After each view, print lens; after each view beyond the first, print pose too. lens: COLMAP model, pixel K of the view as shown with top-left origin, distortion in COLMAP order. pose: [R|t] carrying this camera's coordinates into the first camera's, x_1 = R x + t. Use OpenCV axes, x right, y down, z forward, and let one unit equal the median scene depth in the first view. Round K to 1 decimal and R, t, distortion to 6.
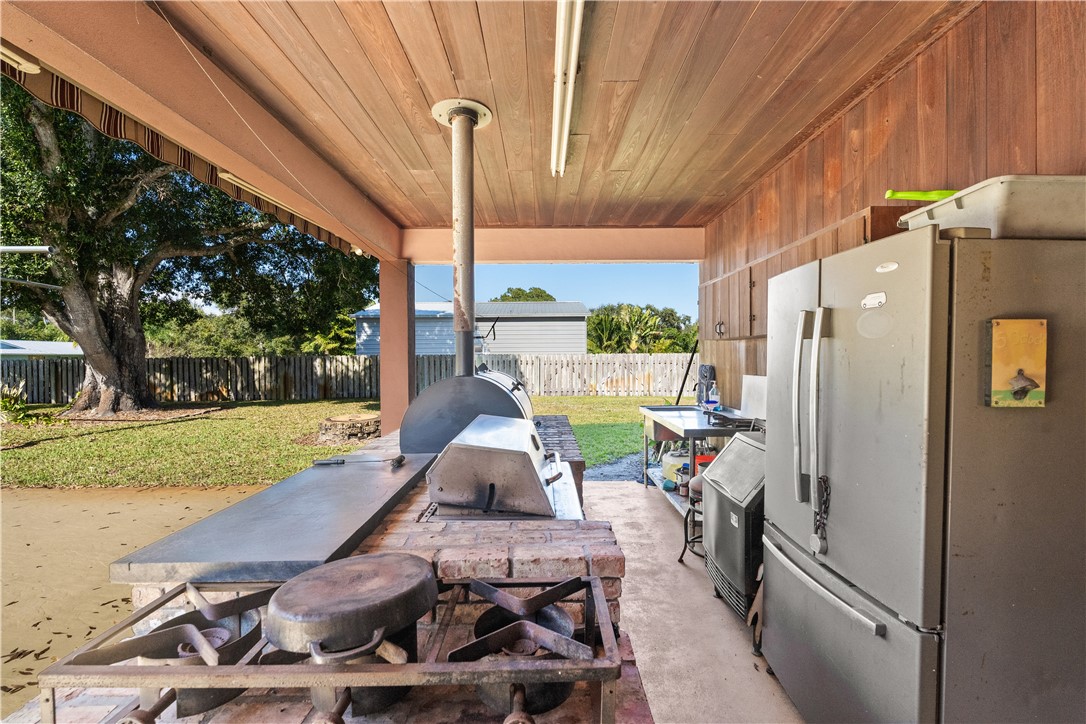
lens RADIAL K [[497.3, 0, 543.0], [0, 497.3, 362.0], [0, 0, 1]] dist [0.000393, 0.000092]
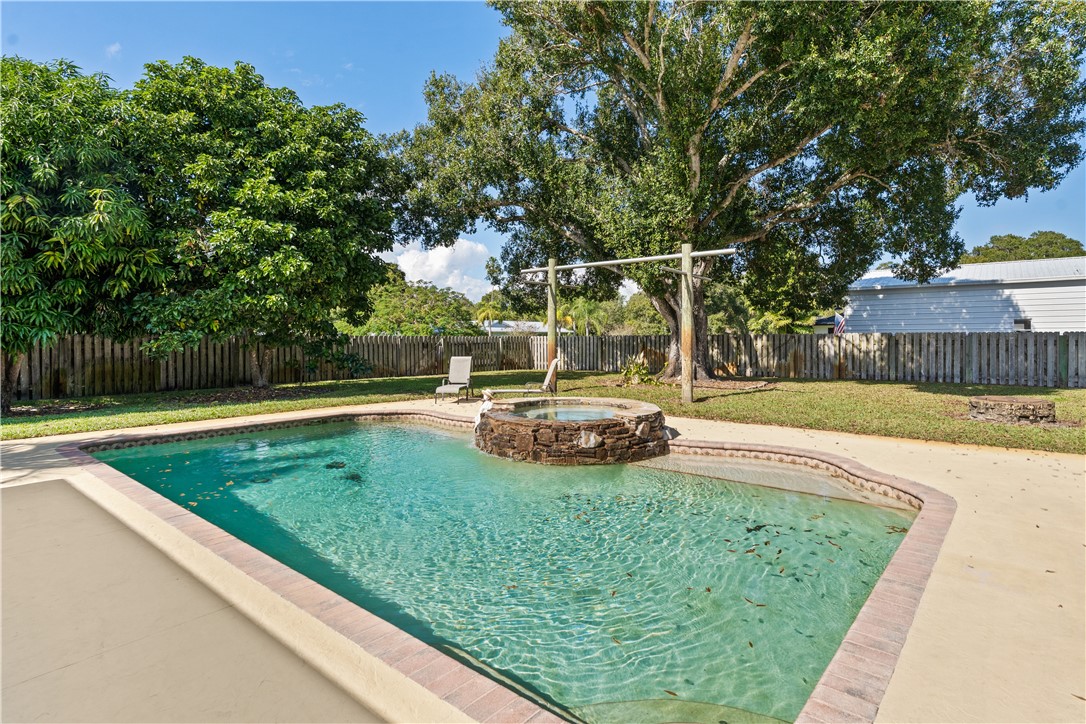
lens RADIAL K [[567.0, 0, 543.0], [0, 567.0, 362.0], [0, 0, 1]] dist [-0.000098, 0.000027]
pose [[0.756510, 0.033956, -0.653100, -0.159849], [-0.008882, 0.999093, 0.041656, 0.001486], [0.653922, -0.025712, 0.756125, -0.183913]]
